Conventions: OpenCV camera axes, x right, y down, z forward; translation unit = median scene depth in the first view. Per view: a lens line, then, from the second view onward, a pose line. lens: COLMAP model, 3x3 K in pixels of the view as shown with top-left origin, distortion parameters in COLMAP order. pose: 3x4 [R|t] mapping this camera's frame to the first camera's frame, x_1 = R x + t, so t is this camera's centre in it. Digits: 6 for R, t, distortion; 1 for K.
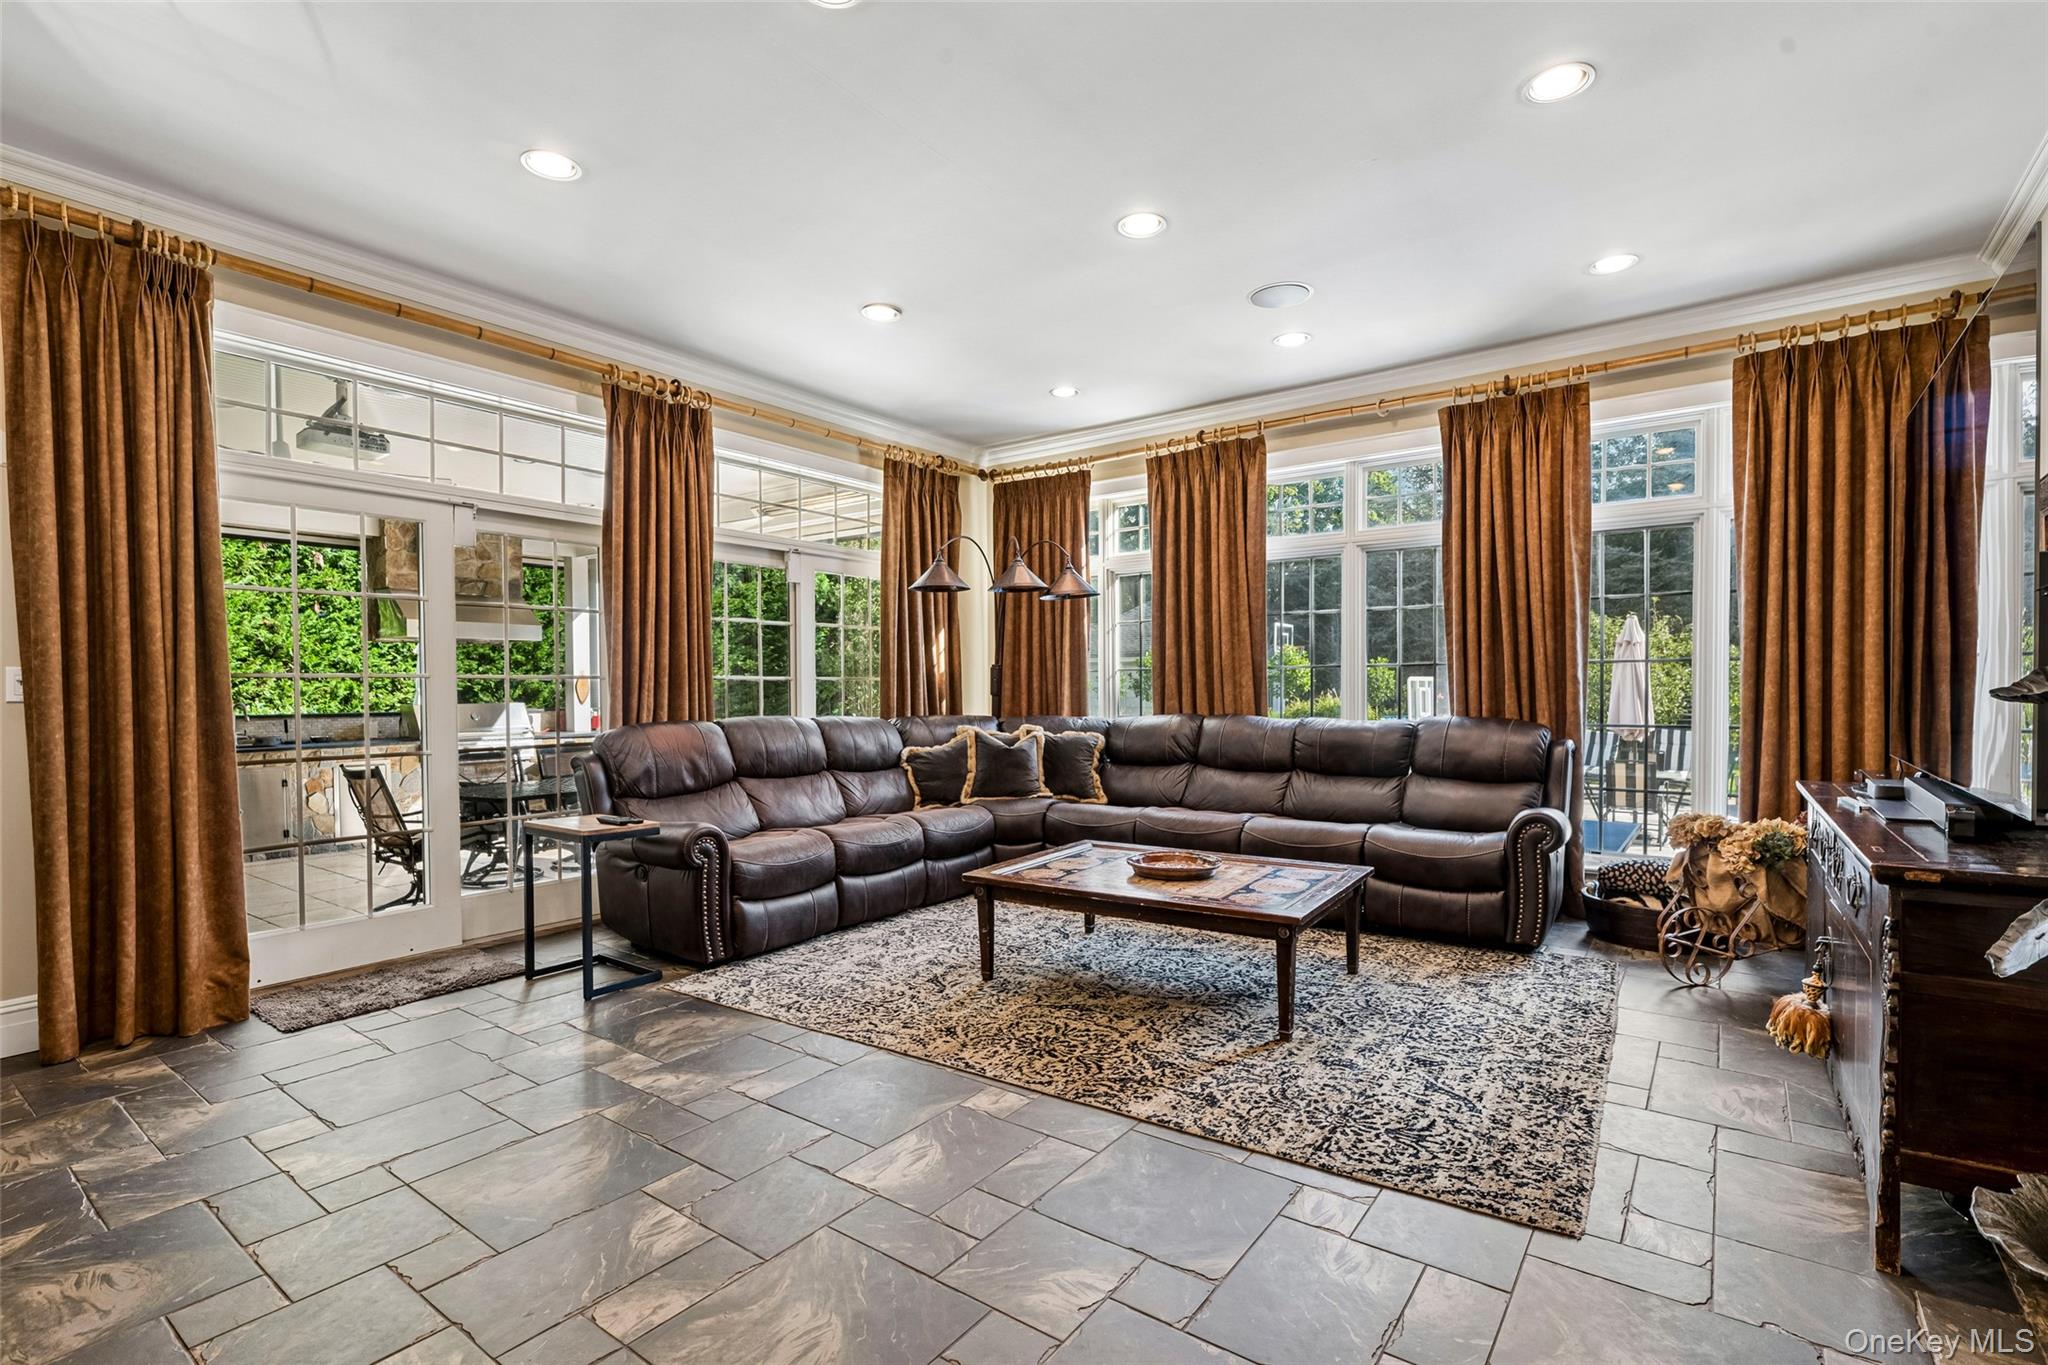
lens RADIAL K [[953.6, 0, 1018.1], [0, 953.6, 696.6], [0, 0, 1]] dist [0.000335, -0.000502]
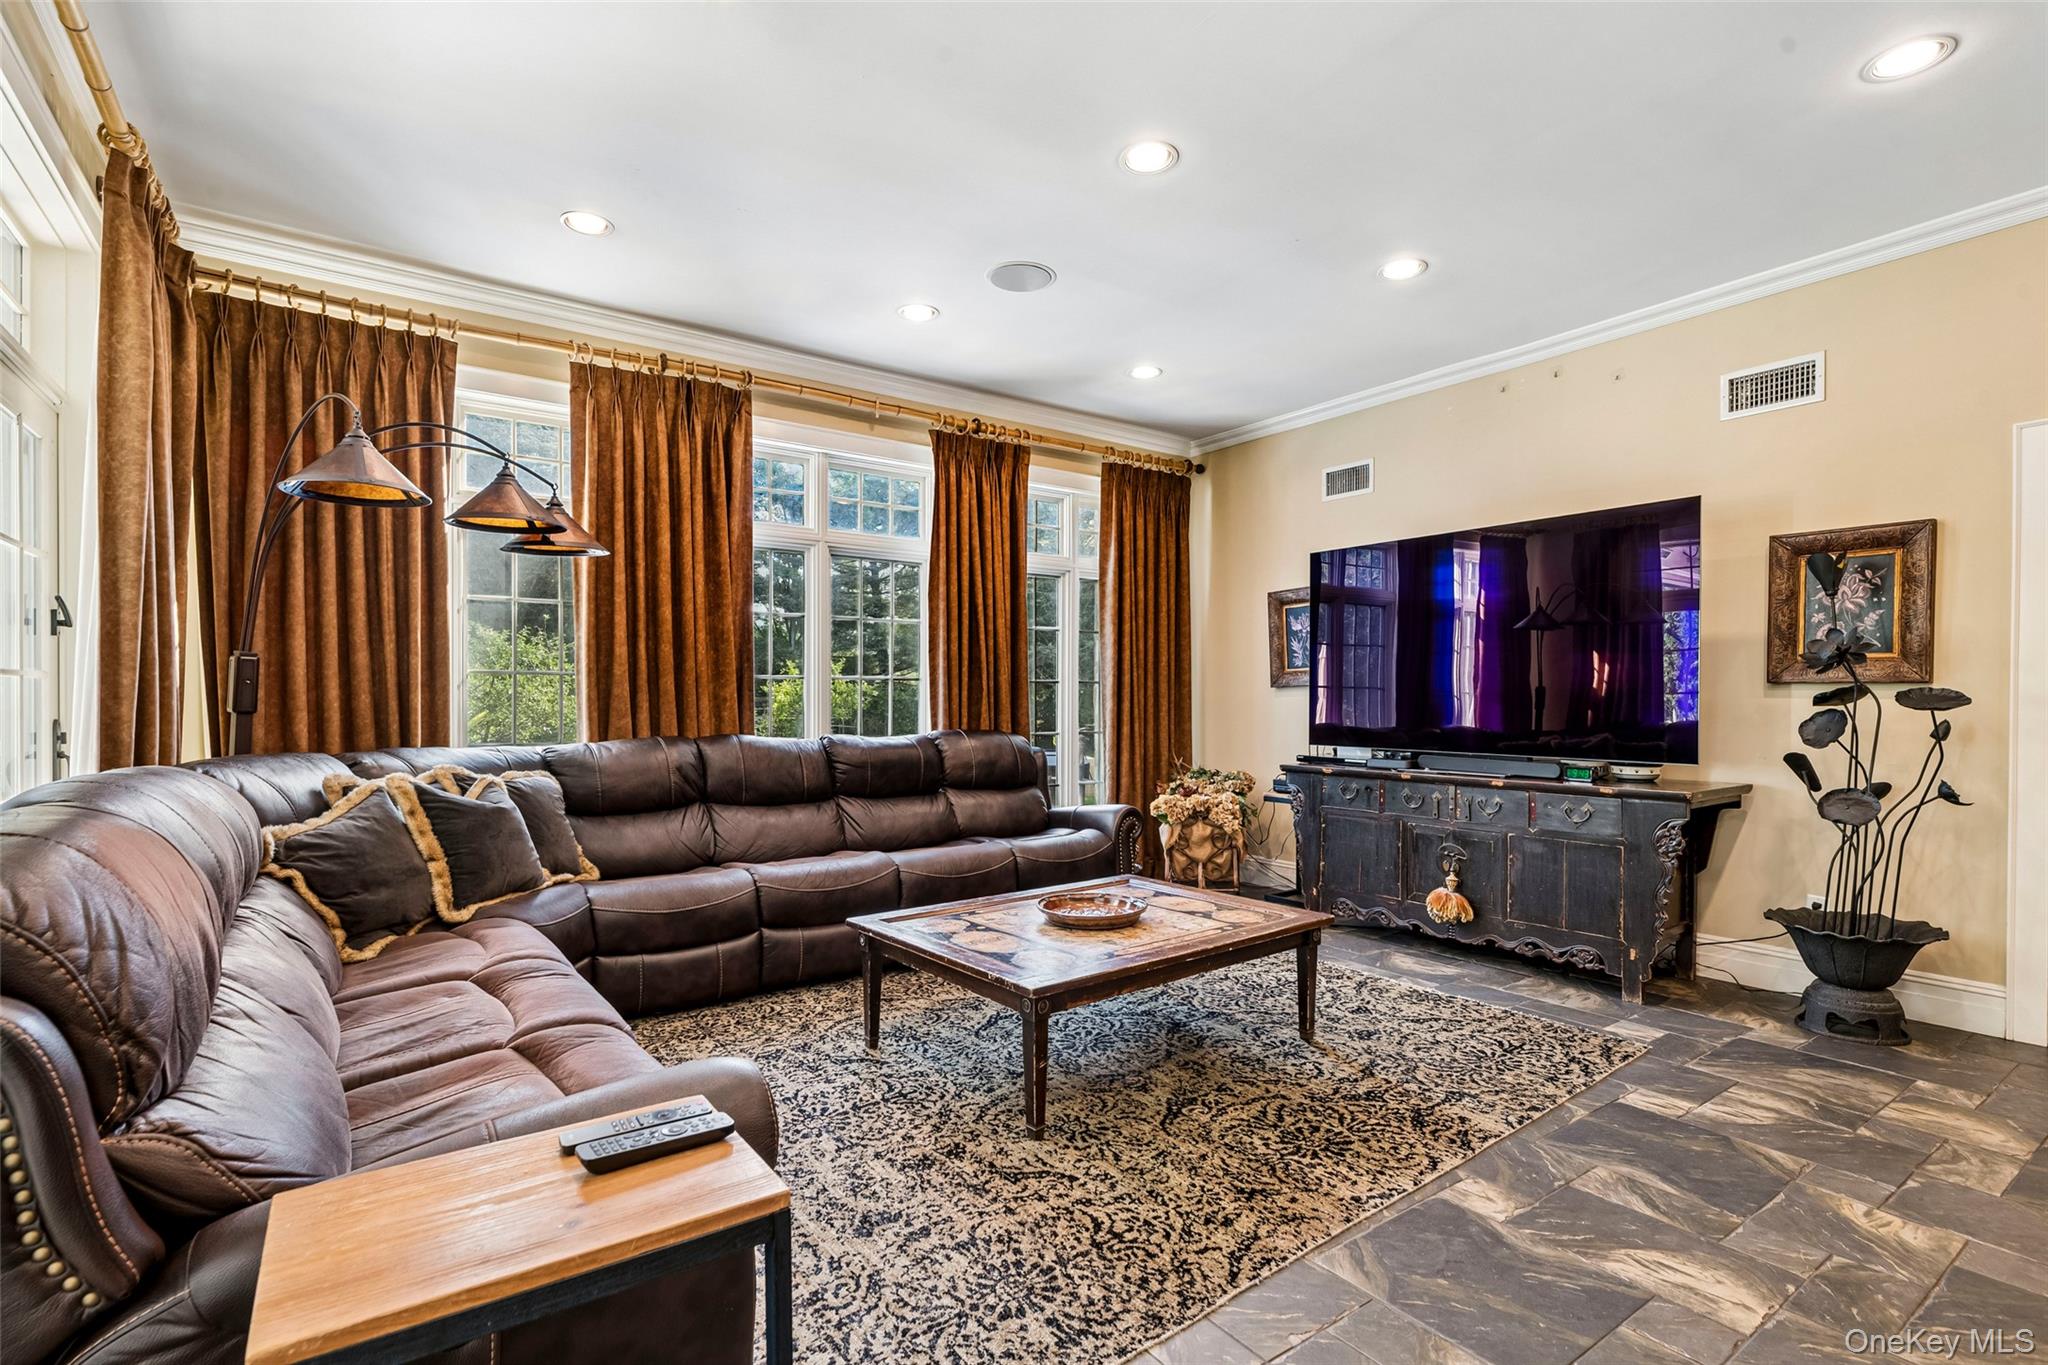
lens RADIAL K [[953.6, 0, 1022.8], [0, 953.6, 700.1], [0, 0, 1]] dist [0.000335, -0.000502]
pose [[0.305793, 0.005433, 0.952082, -0.586833], [0.002803, 0.999974, -0.006607, -0.005573], [-0.952094, 0.004689, 0.305770, 0.698251]]
